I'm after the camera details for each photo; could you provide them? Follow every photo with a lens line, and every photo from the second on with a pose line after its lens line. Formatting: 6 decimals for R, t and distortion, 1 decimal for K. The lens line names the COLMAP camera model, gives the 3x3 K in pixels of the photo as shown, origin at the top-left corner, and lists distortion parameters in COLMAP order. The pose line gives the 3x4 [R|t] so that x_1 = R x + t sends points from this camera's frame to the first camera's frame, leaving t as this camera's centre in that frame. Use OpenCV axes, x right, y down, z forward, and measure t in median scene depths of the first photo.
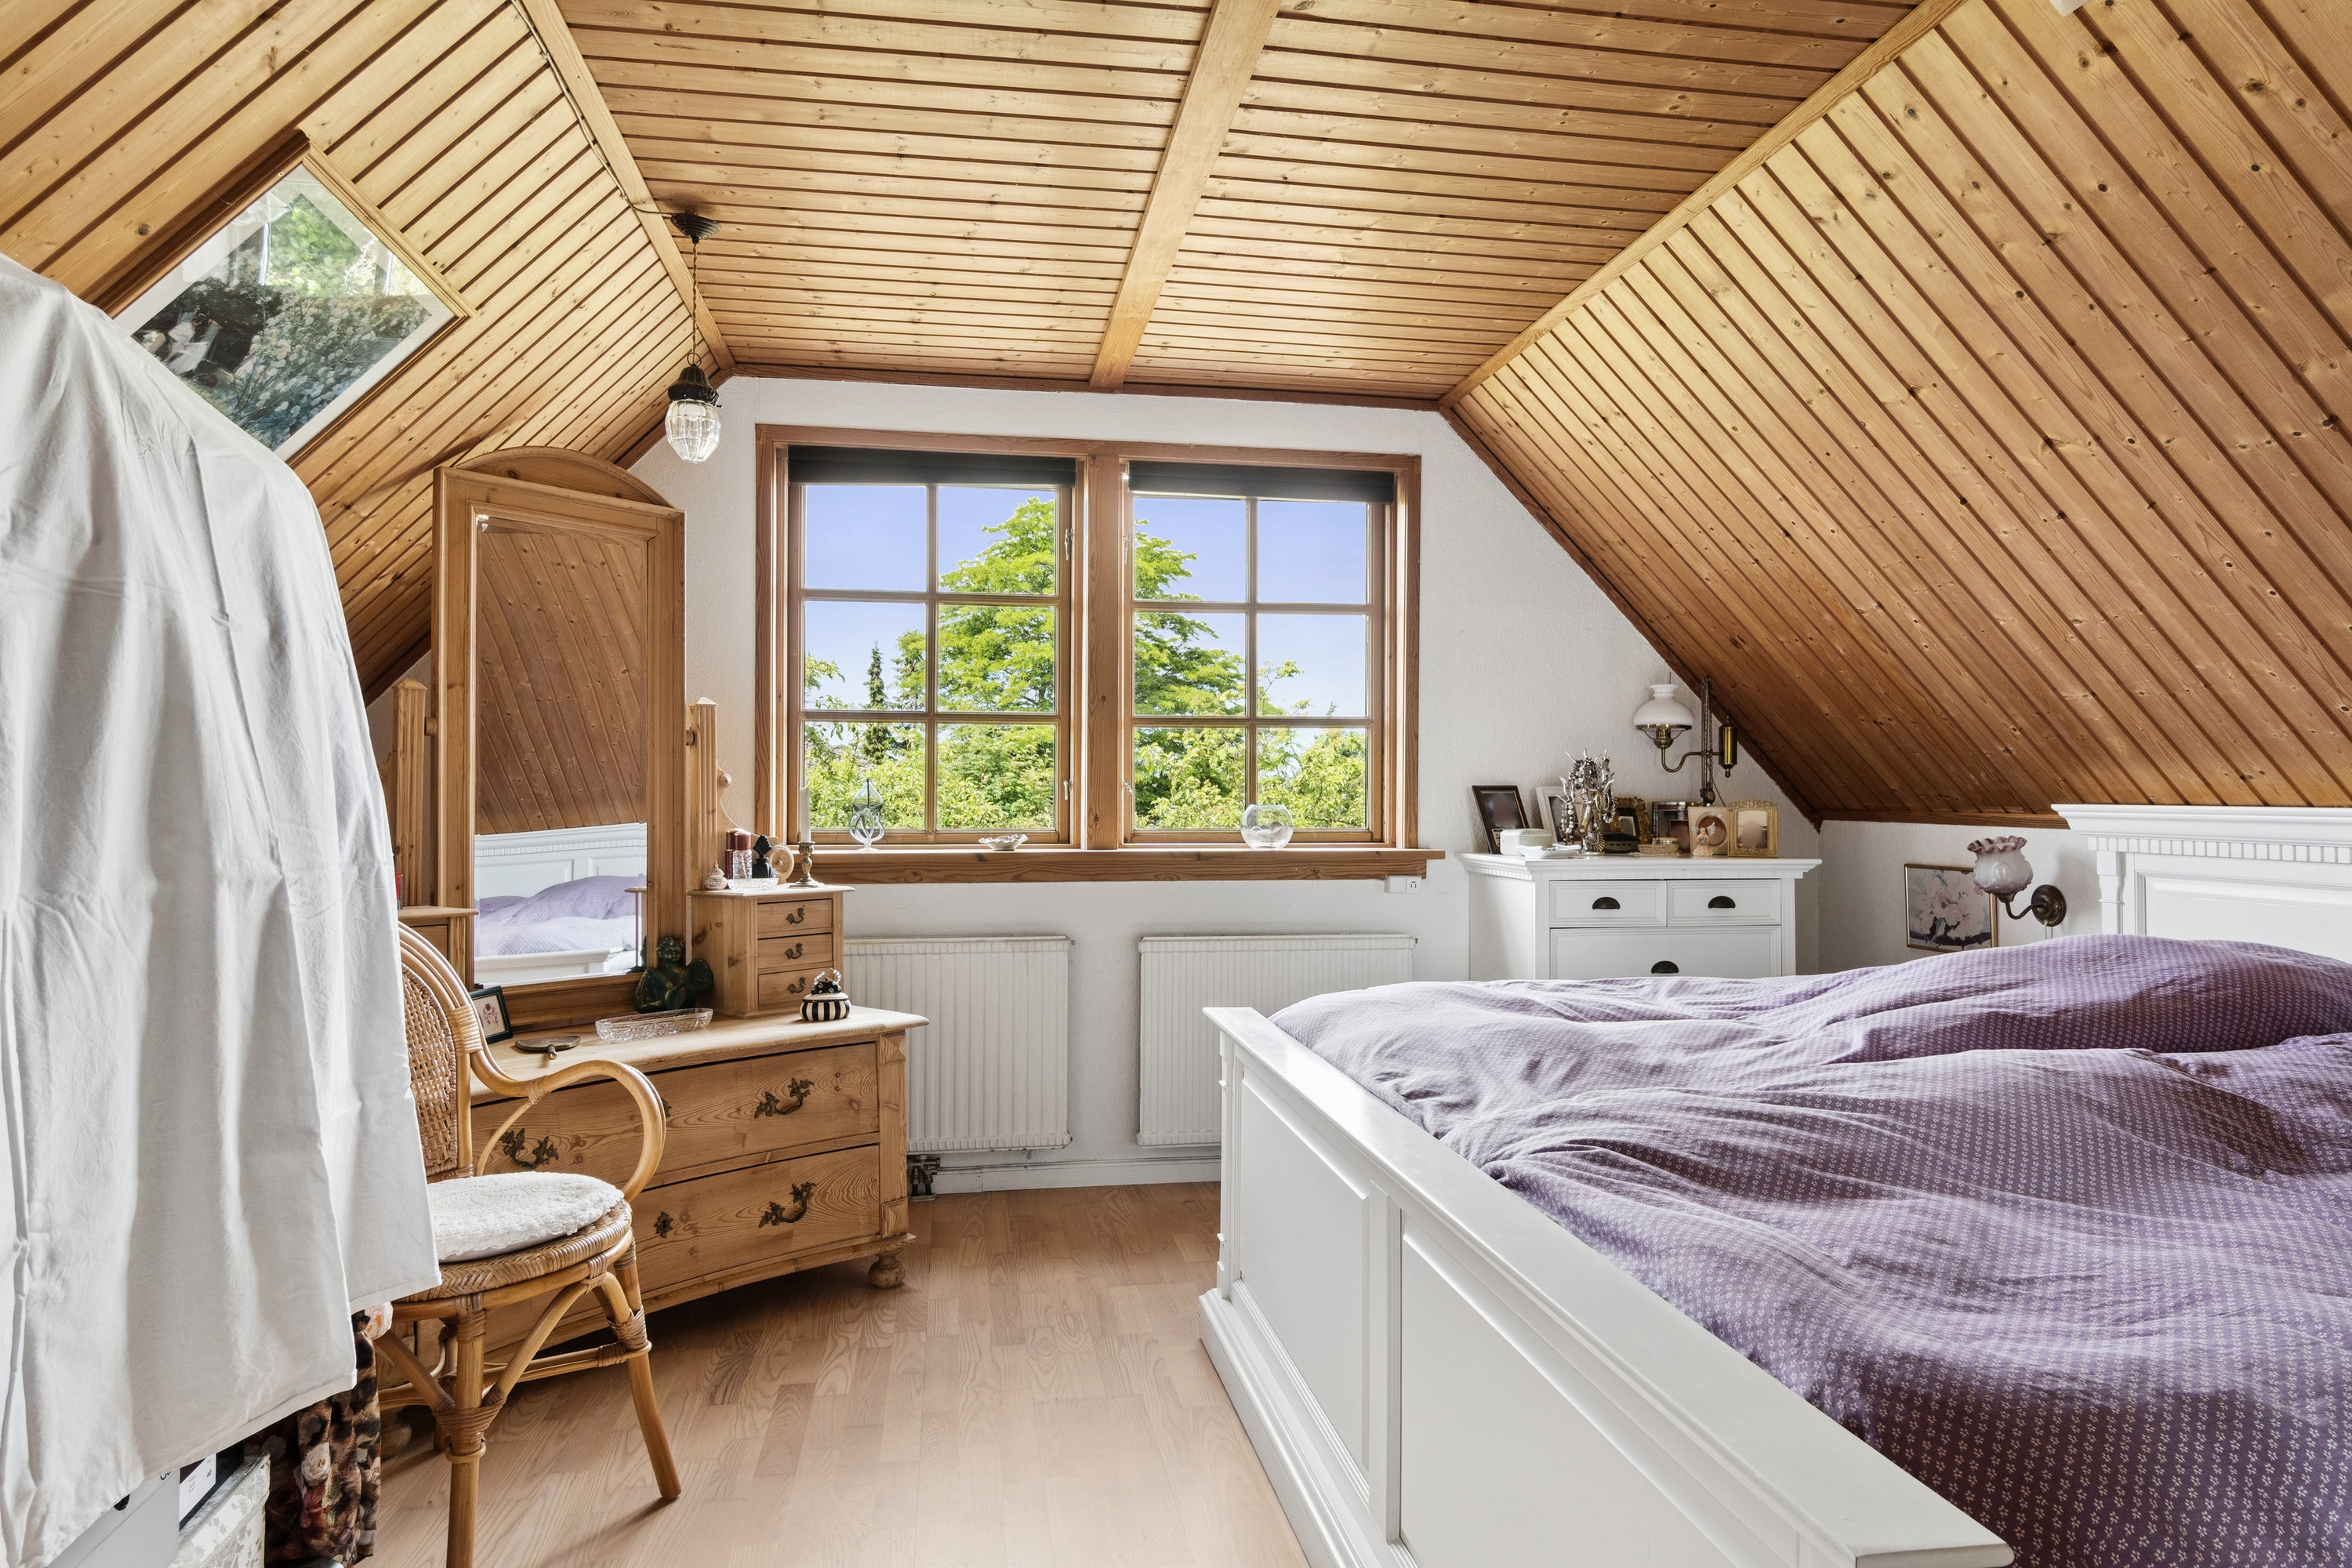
lens RADIAL K [[1339.2, 0, 1176.1], [0, 1339.2, 789.5], [0, 0, 1]] dist [-0.021224, -0.000560]
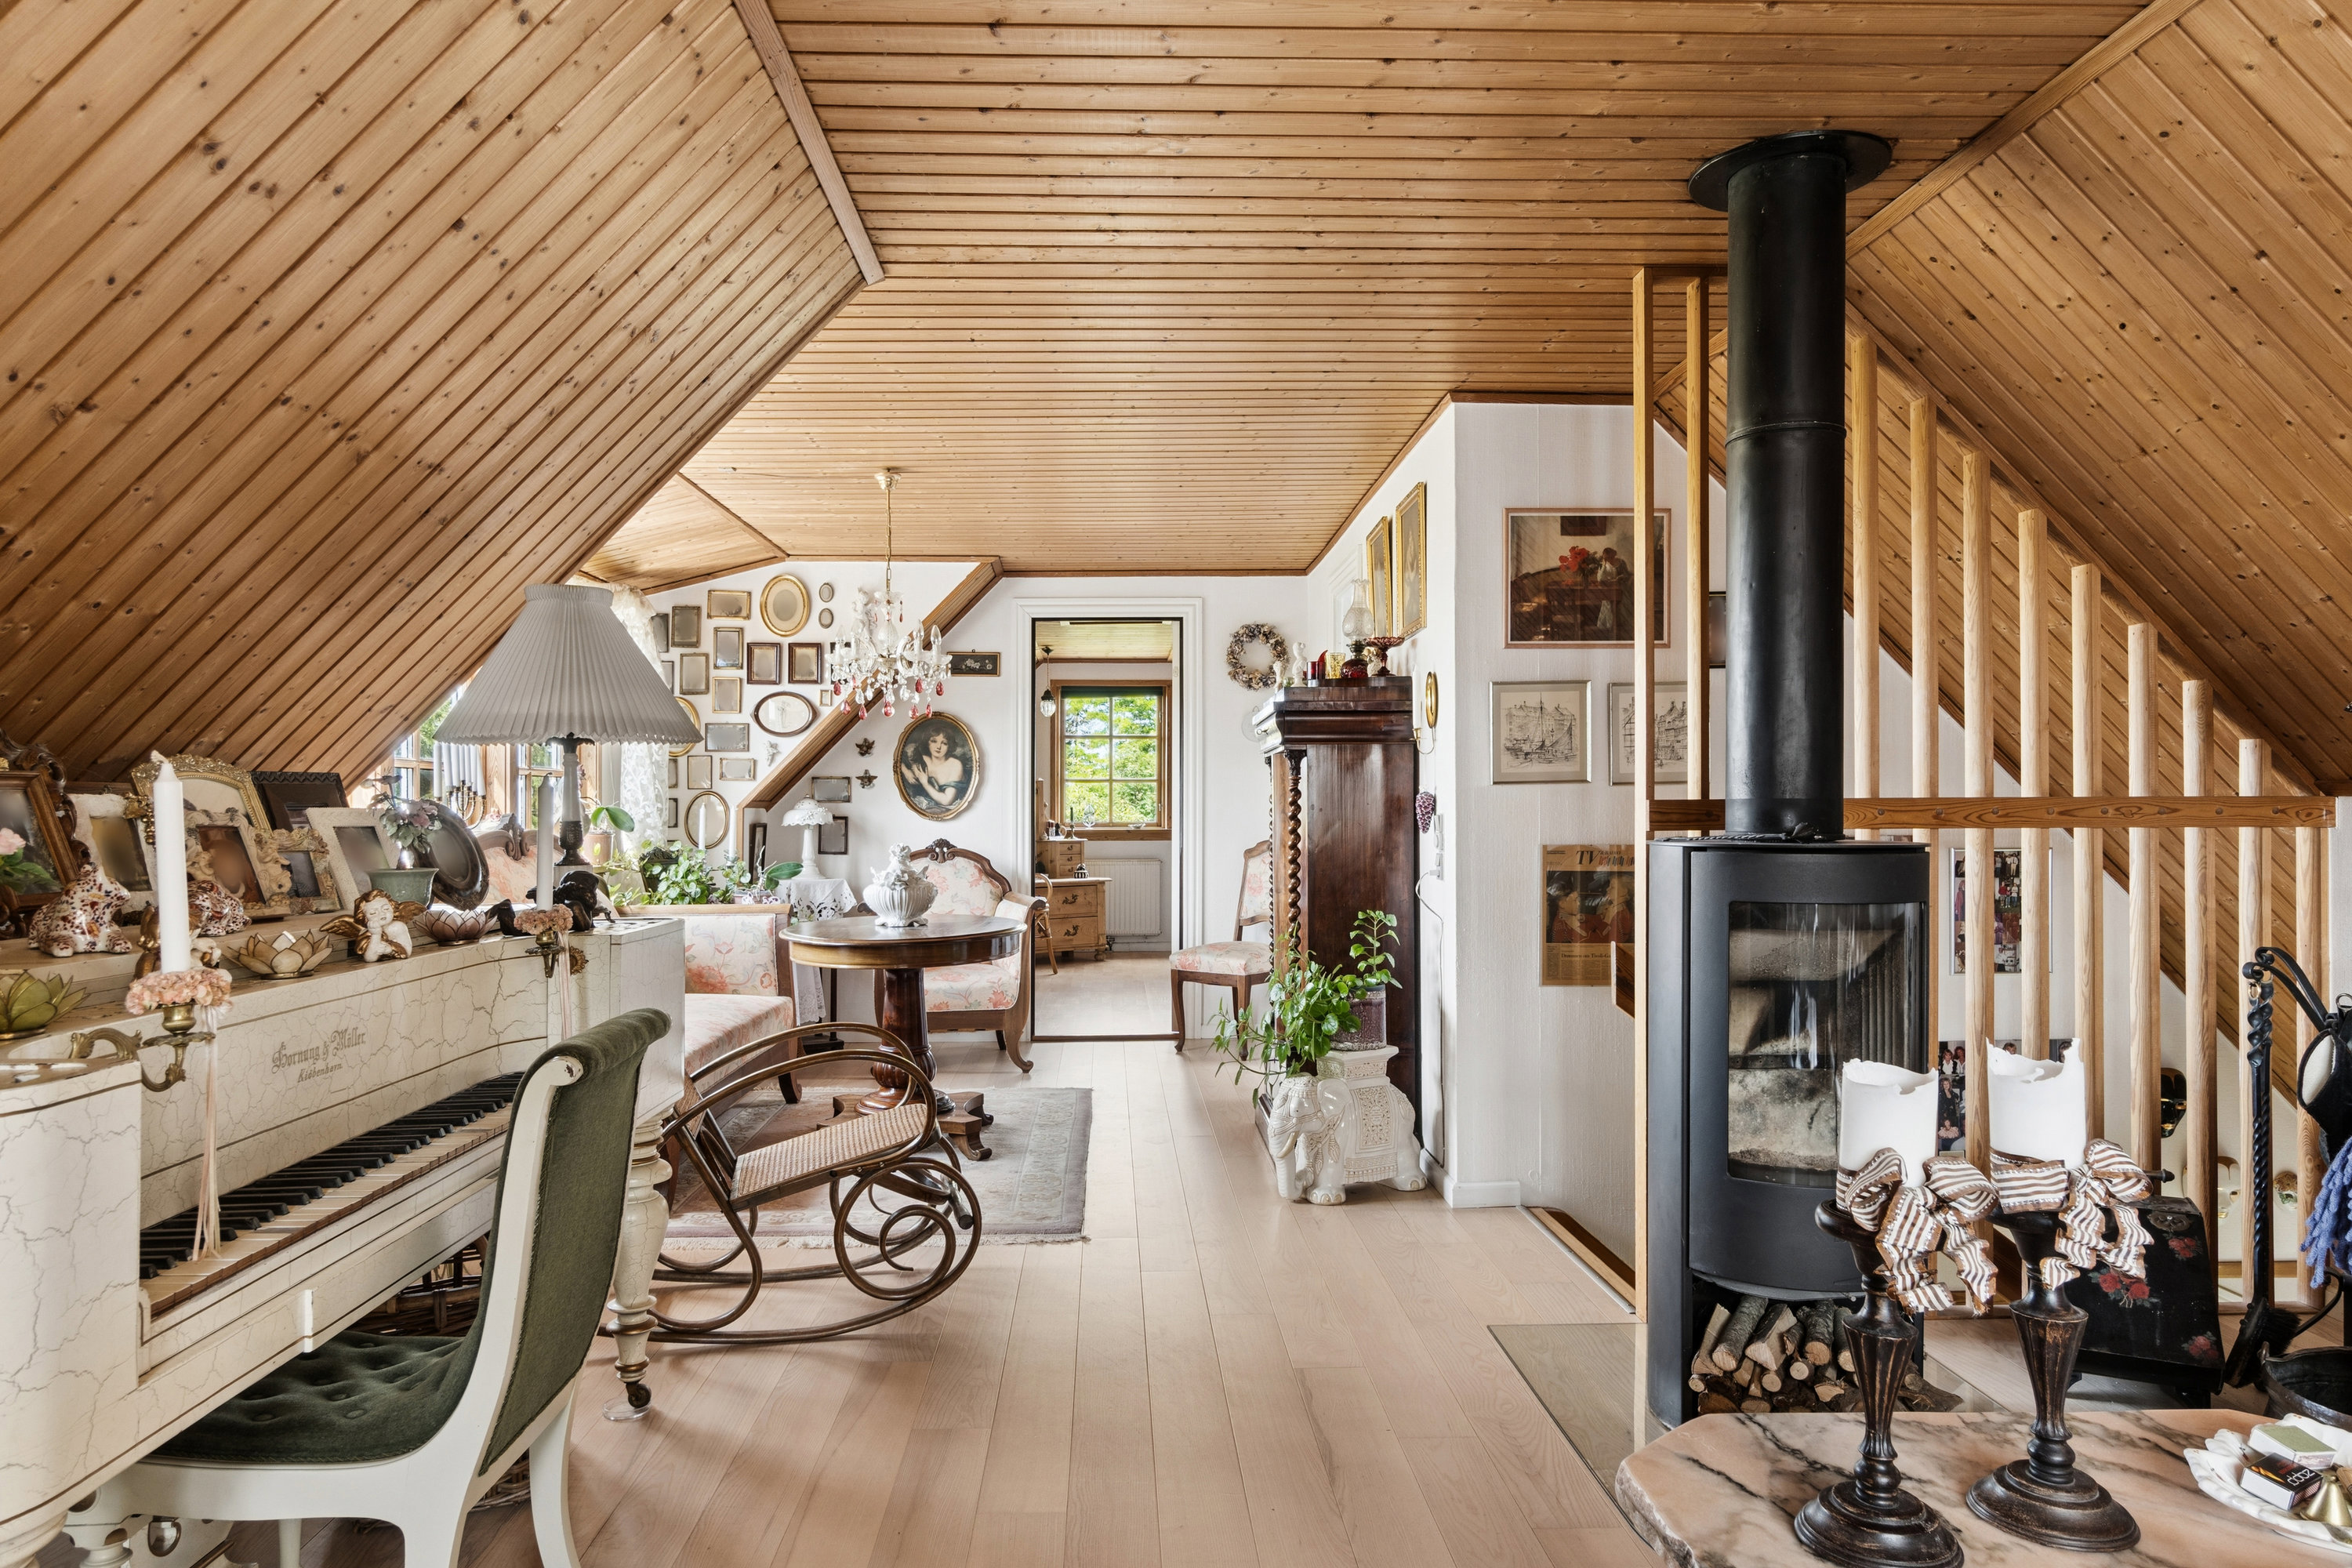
lens RADIAL K [[1437.3, 0, 1169.1], [0, 1437.3, 788.0], [0, 0, 1]] dist [-0.000087, 0.000000]
pose [[0.992997, -0.006683, -0.117951, 0.359975], [0.006303, 0.999974, -0.003592, -0.034005], [0.117971, 0.002824, 0.993013, -2.411862]]
